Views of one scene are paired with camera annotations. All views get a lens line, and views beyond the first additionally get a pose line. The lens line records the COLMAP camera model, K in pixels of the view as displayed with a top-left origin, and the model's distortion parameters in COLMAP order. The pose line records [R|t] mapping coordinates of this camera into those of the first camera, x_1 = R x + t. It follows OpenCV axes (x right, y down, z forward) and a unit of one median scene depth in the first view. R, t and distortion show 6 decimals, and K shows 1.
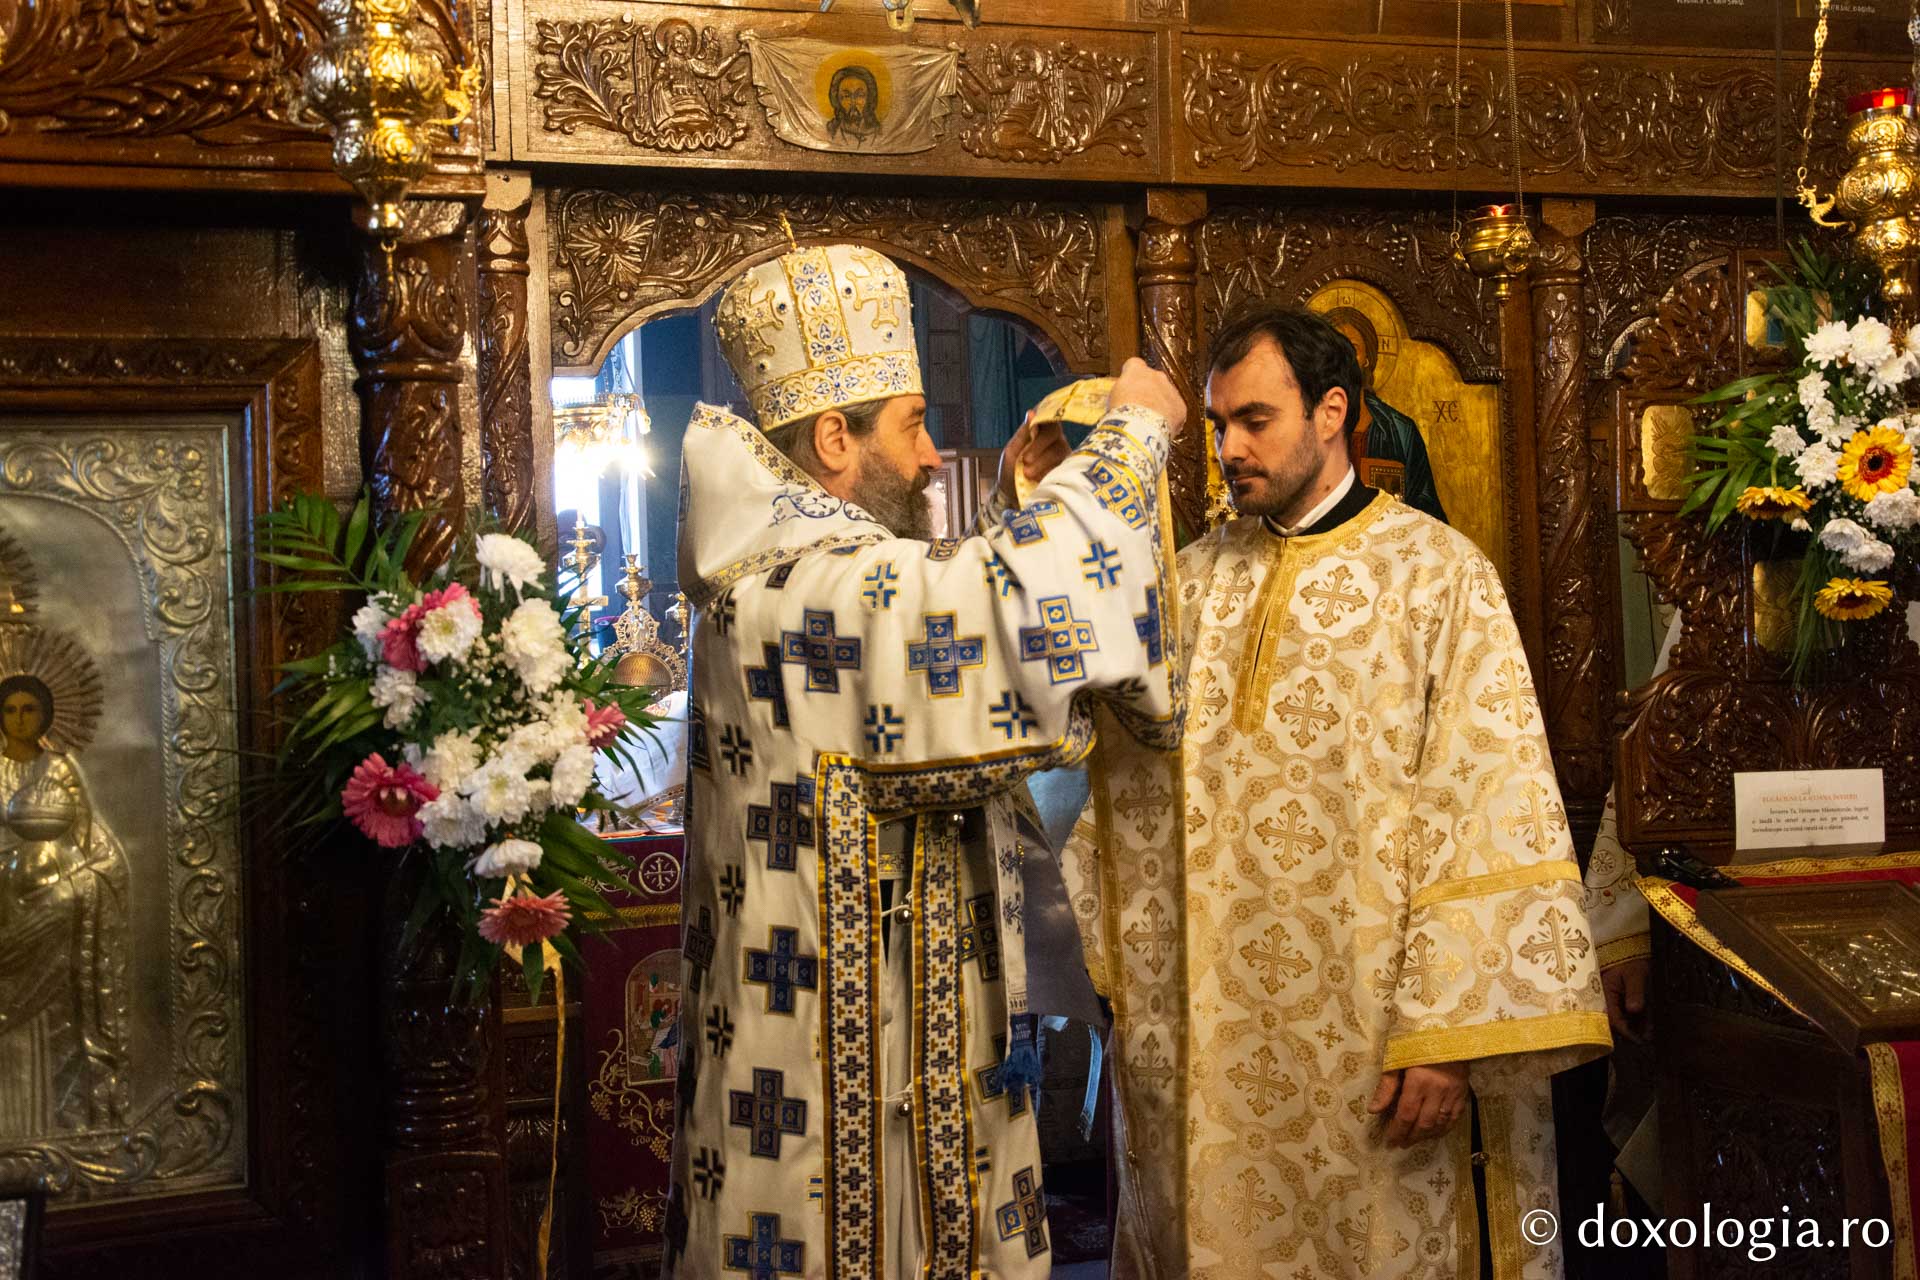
lens RADIAL K [[2557.4, 0, 956.6], [0, 2557.4, 630.2], [0, 0, 1]] dist [0.078817, 0.000000]
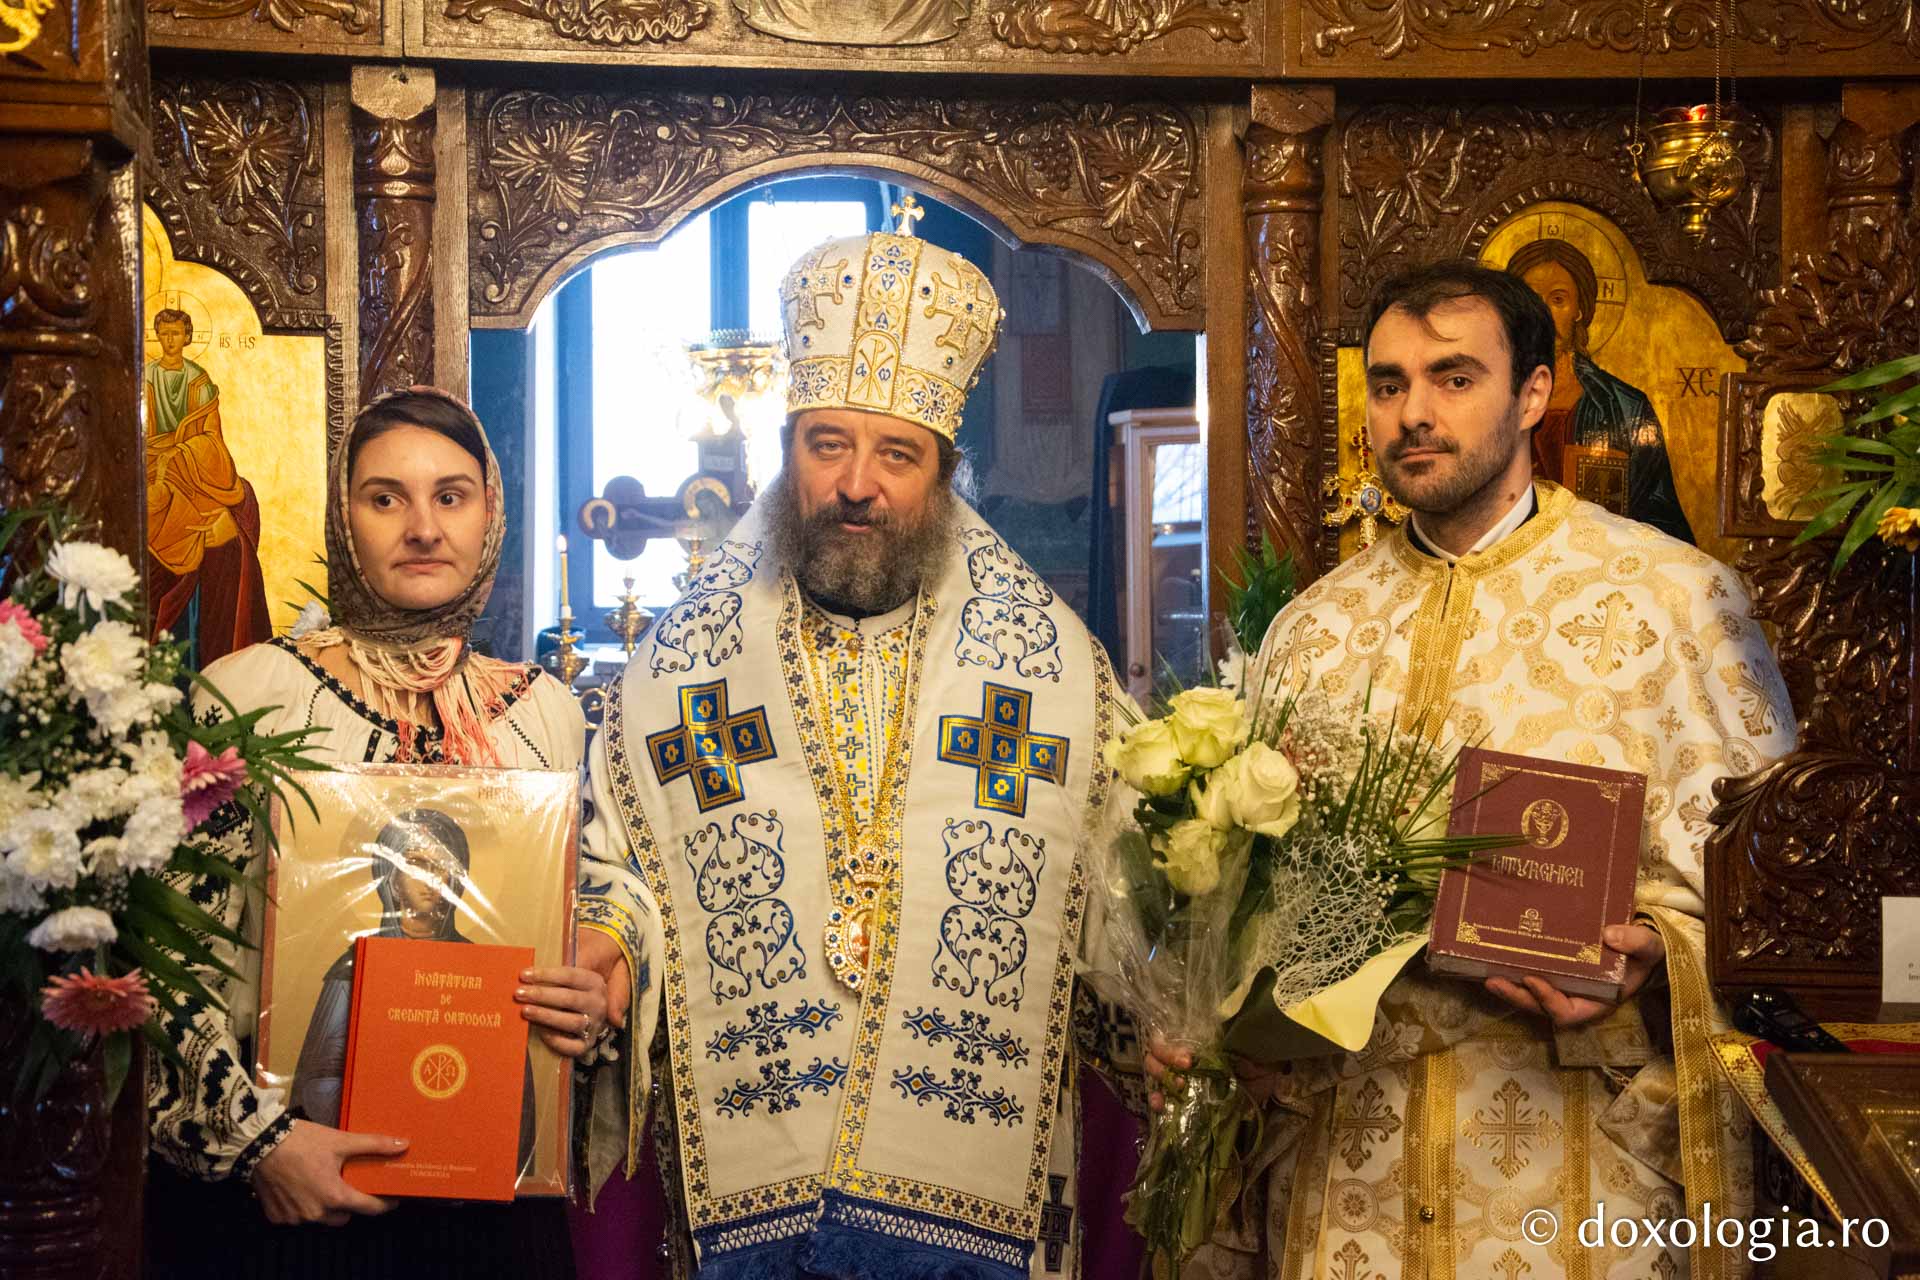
lens RADIAL K [[3612.6, 0, 906.2], [0, 3612.6, 653.9], [0, 0, 1]] dist [0.398985, 0.000000]
pose [[0.975860, 0.032039, -0.216032, 0.227197], [-0.030286, 0.999476, 0.011424, -0.015121], [0.216285, -0.004605, 0.976319, -0.078623]]
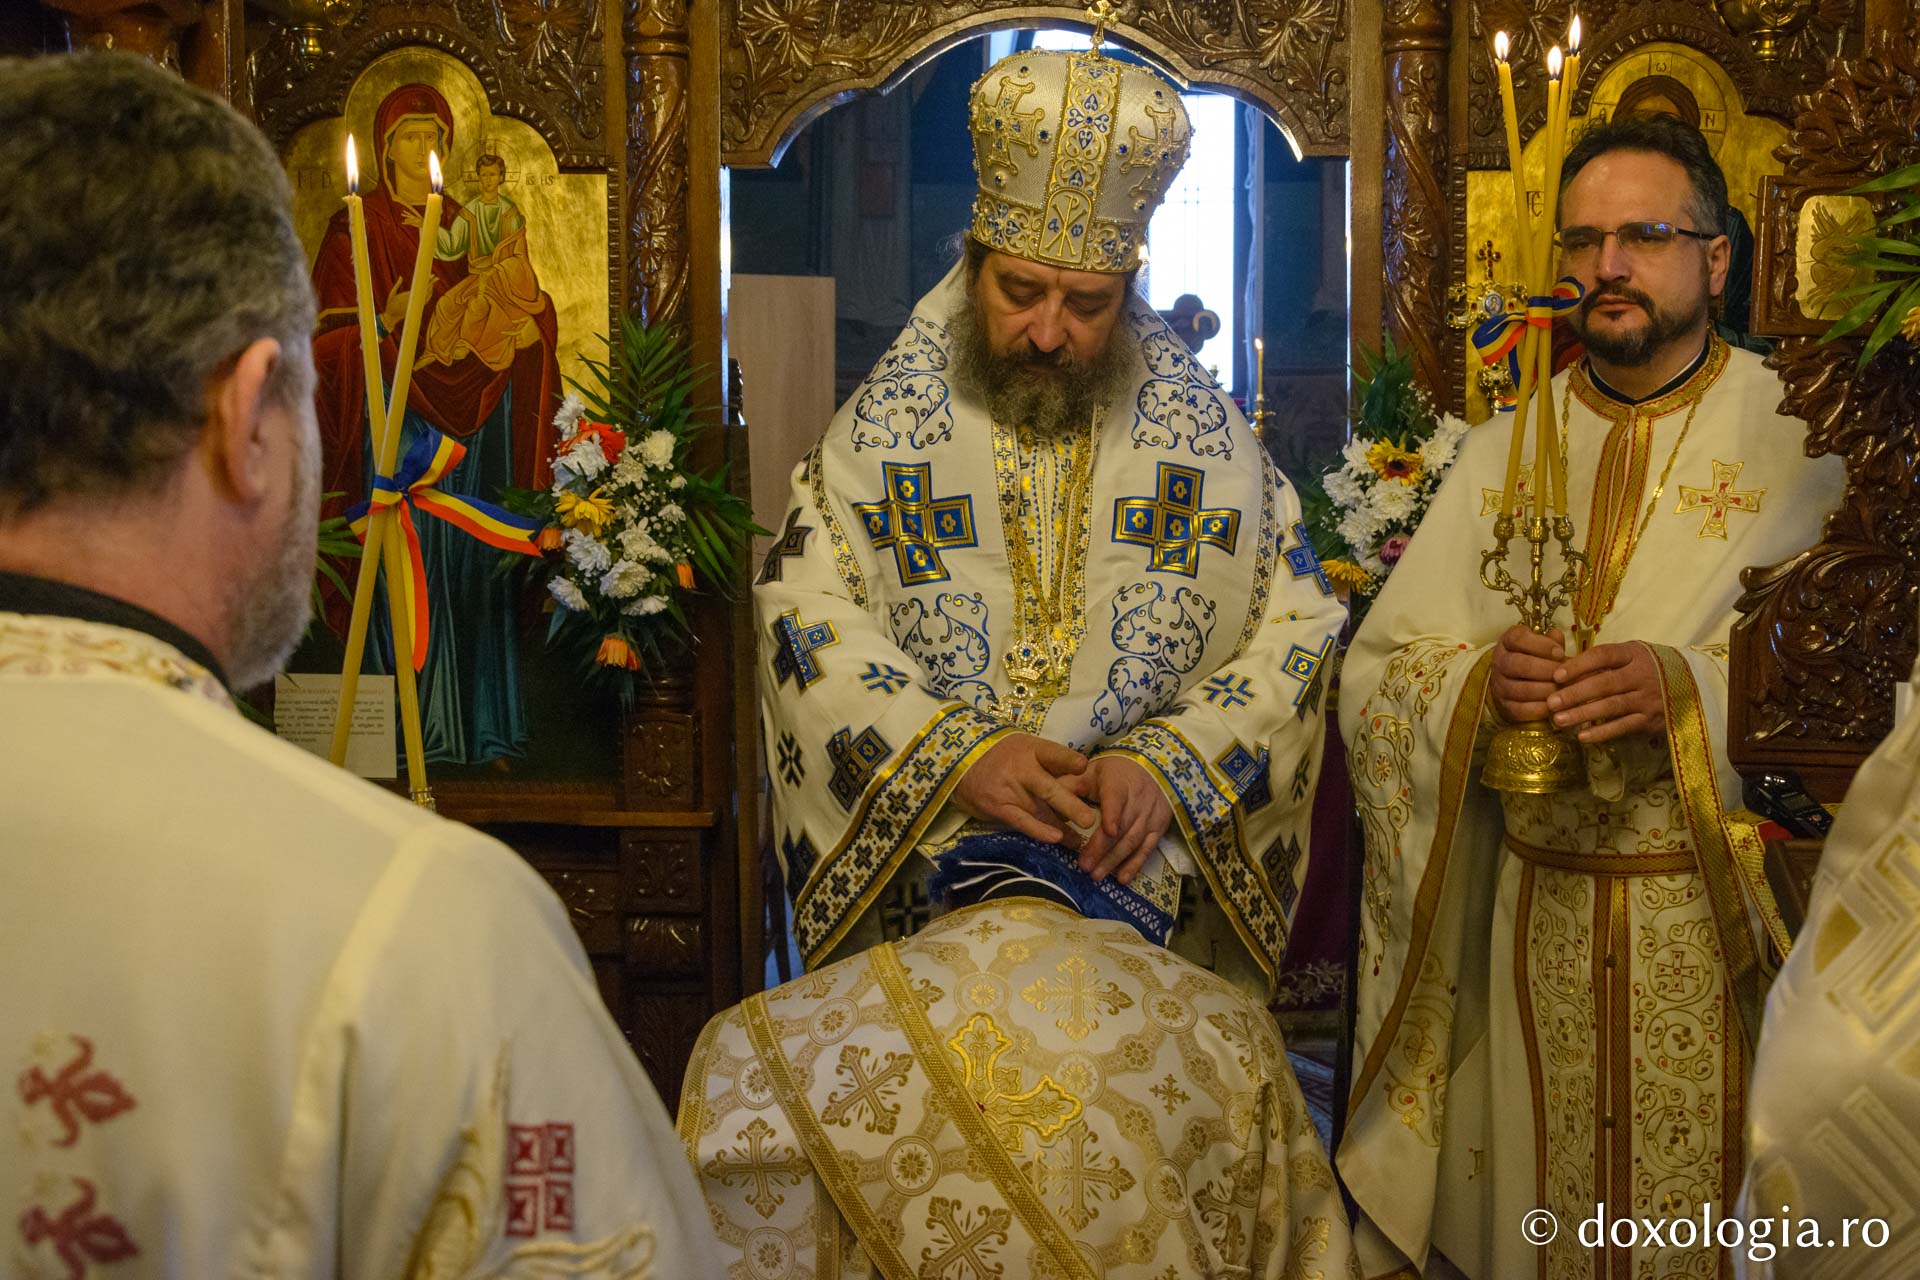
lens RADIAL K [[2325.1, 0, 988.5], [0, 2325.1, 593.4], [0, 0, 1]] dist [-0.018283, 0.000000]
pose [[0.924999, 0.063390, -0.374644, 0.272412], [-0.032307, 0.995536, 0.088678, -0.020298], [0.378593, -0.069923, 0.922918, 0.235405]]
